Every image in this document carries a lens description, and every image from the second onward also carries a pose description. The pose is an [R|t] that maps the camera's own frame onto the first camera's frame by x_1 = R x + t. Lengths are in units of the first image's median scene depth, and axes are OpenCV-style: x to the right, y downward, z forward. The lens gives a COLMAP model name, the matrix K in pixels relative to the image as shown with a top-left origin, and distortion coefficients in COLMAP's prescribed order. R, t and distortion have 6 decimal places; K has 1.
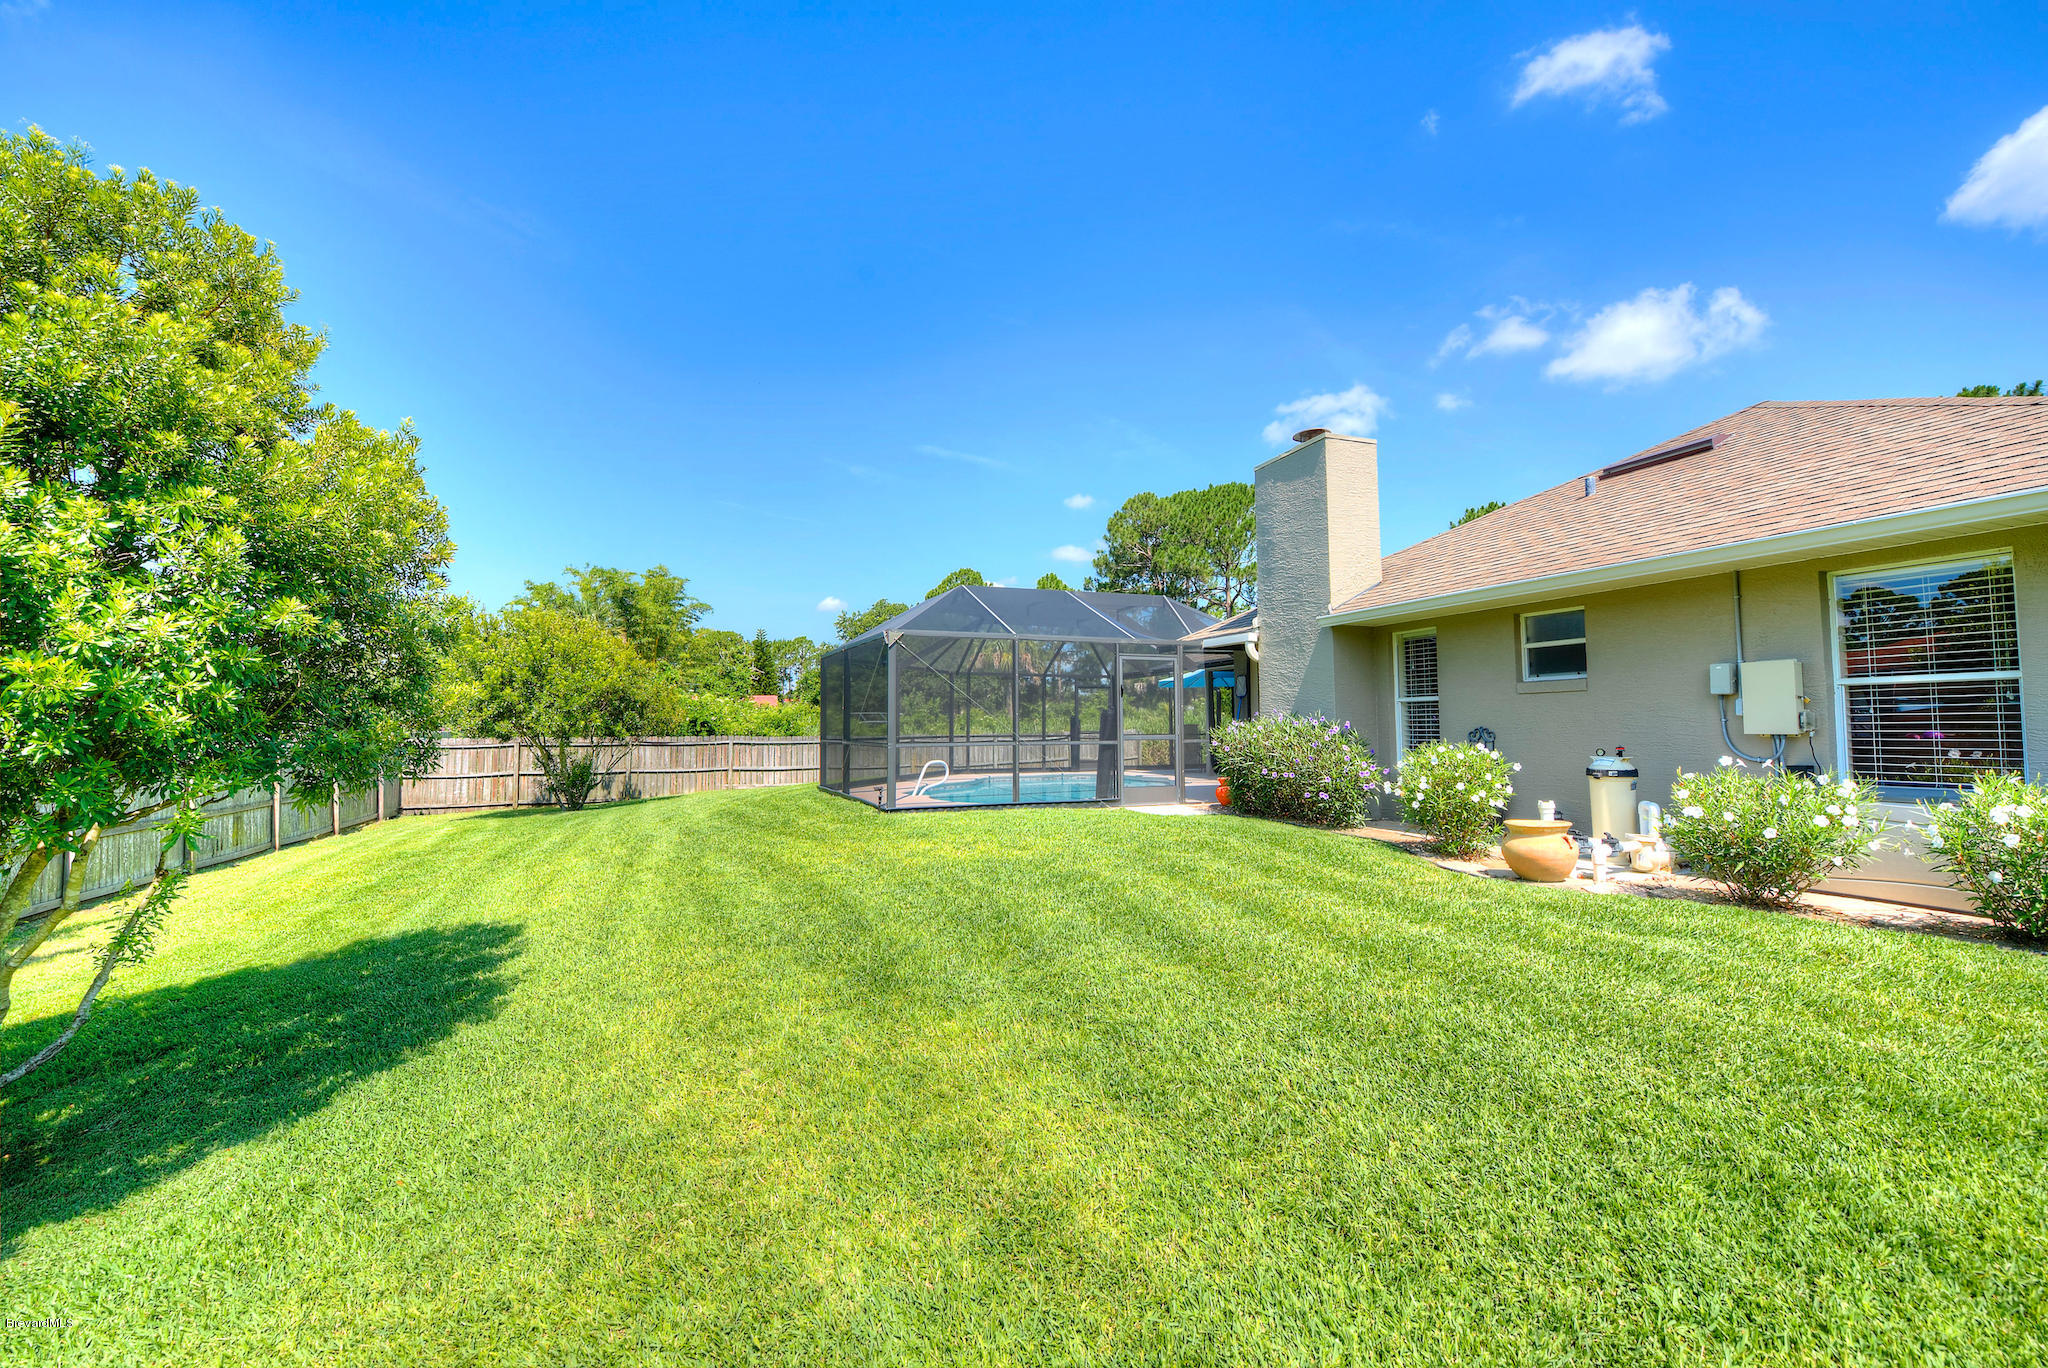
lens RADIAL K [[813.5, 0, 1017.9], [0, 813.5, 679.0], [0, 0, 1]] dist [-0.012191, -0.004073]
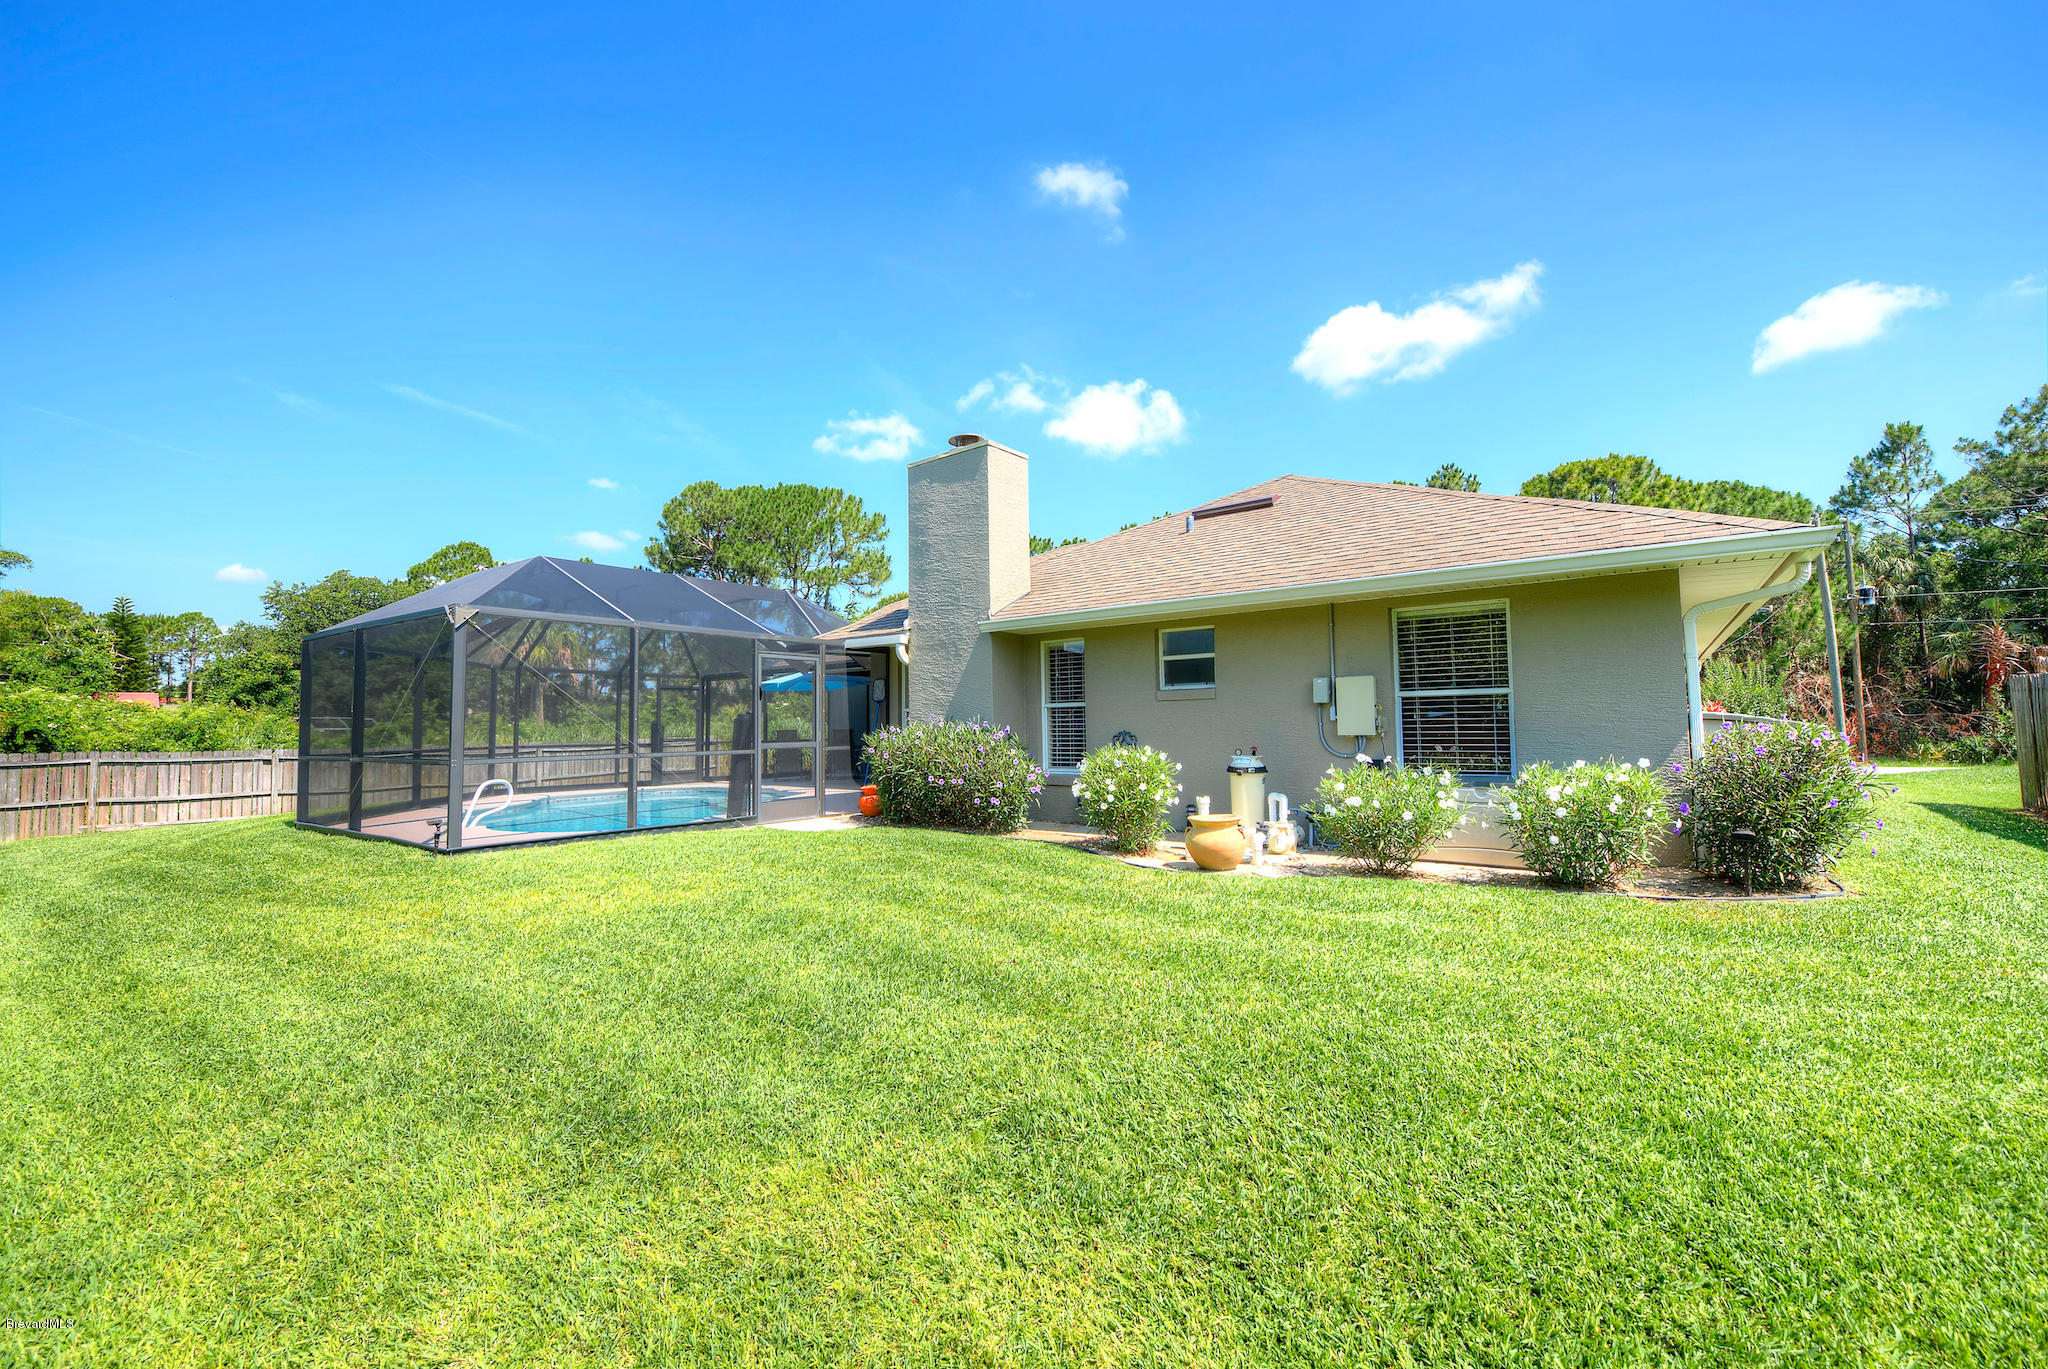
lens RADIAL K [[813.5, 0, 1017.9], [0, 813.5, 679.5], [0, 0, 1]] dist [-0.012191, -0.004073]
pose [[0.853612, 0.023837, 0.520363, -0.103943], [-0.021127, 0.999715, -0.011139, 0.004313], [-0.520480, -0.001485, 0.853872, 0.114461]]
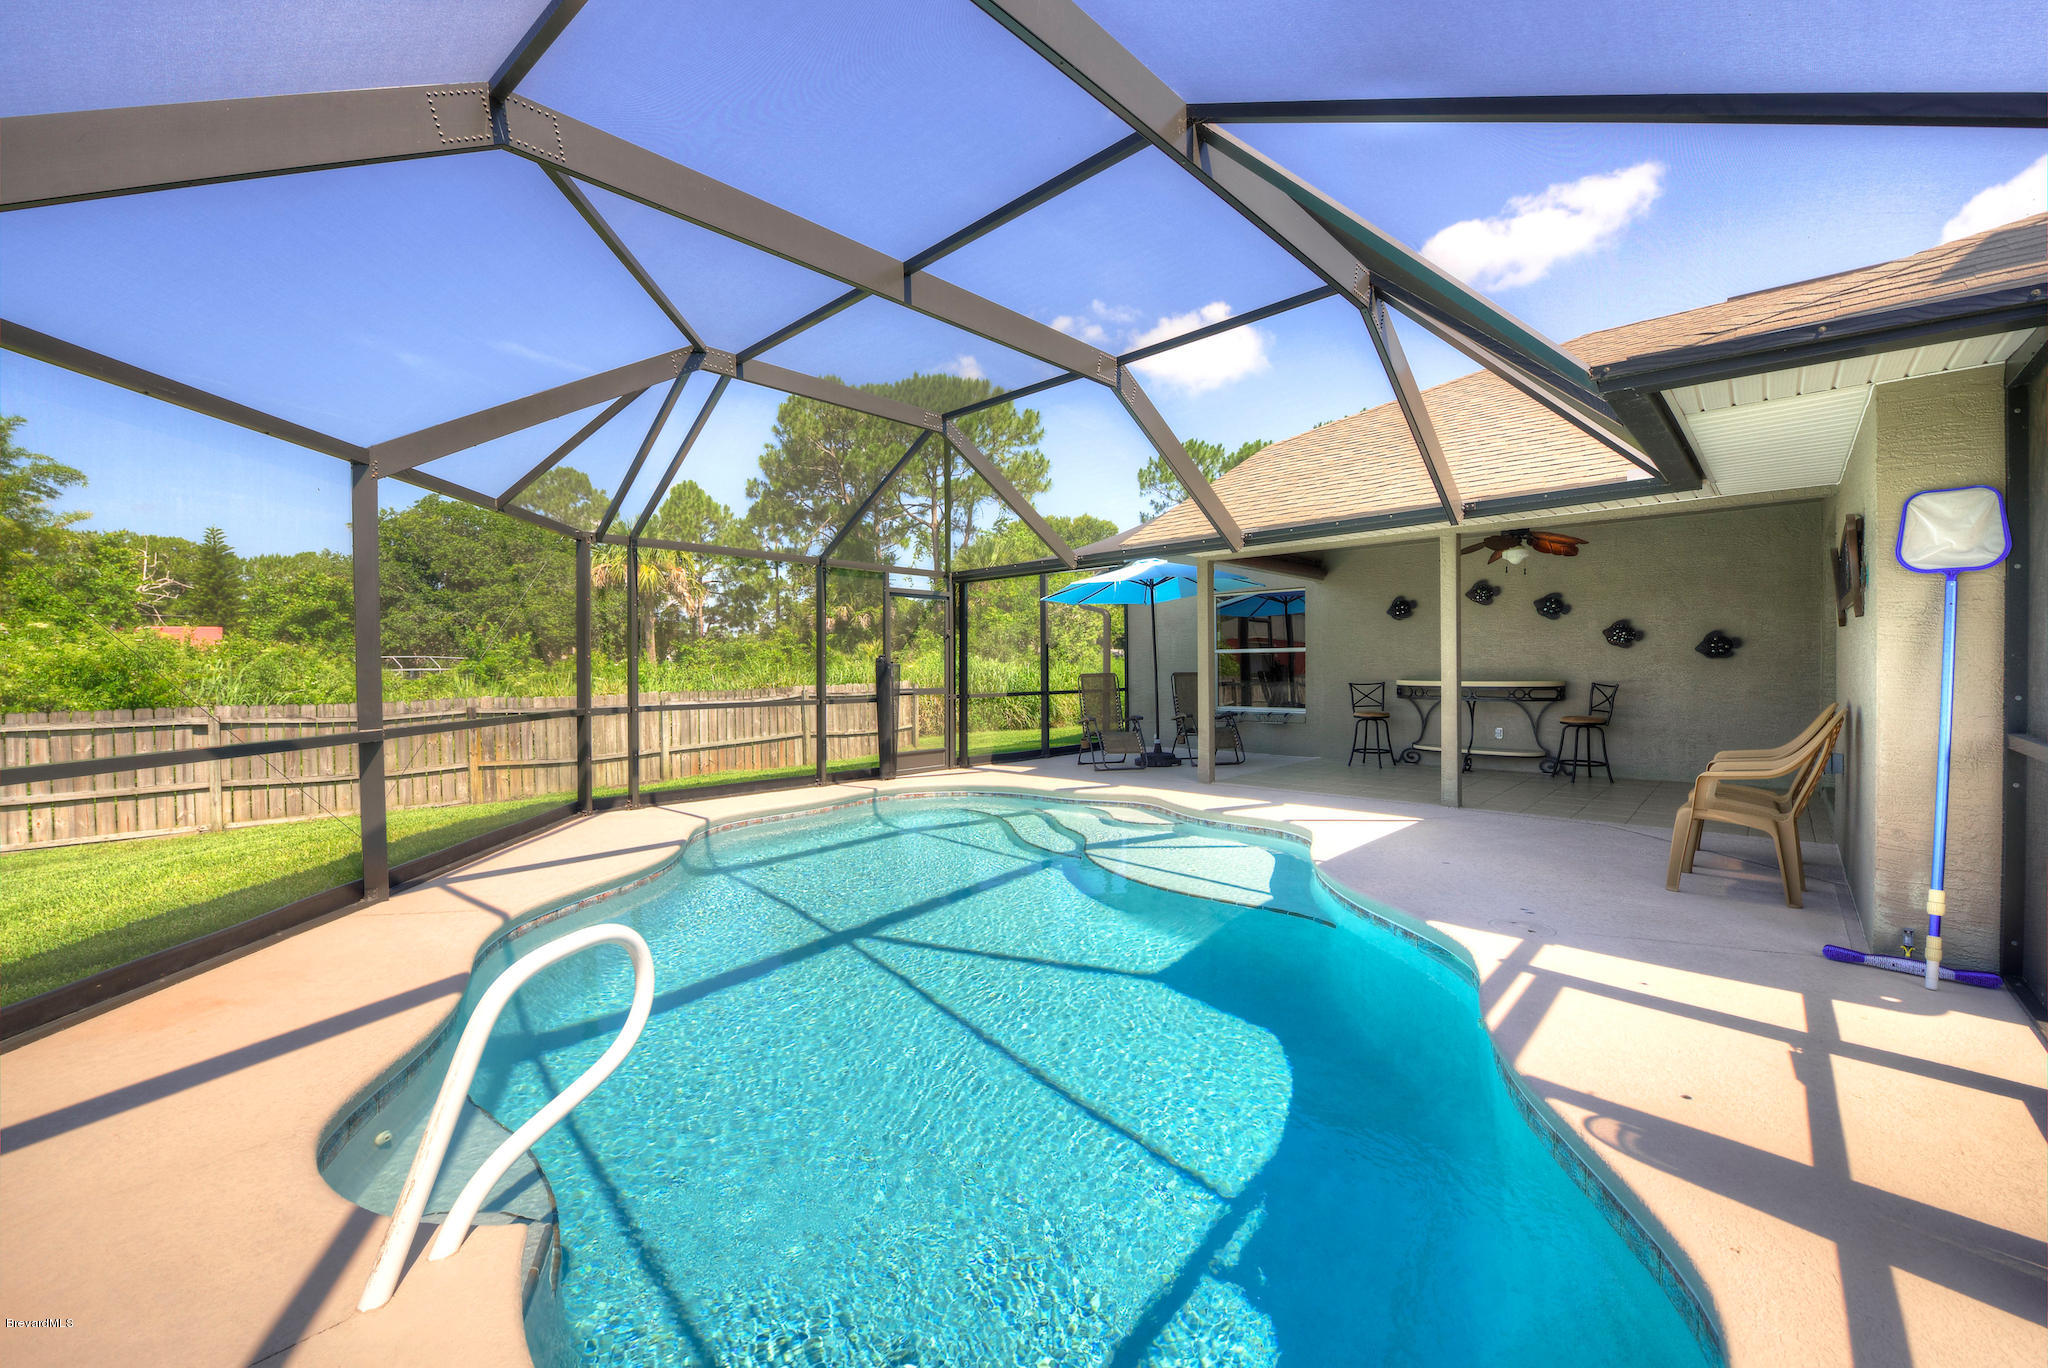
lens RADIAL K [[813.5, 0, 1017.9], [0, 813.5, 679.0], [0, 0, 1]] dist [-0.012191, -0.004073]
pose [[0.901112, -0.009353, 0.433485, -0.117867], [-0.019249, 0.997919, 0.061547, 0.057984], [-0.433159, -0.063805, 0.899056, 1.109542]]
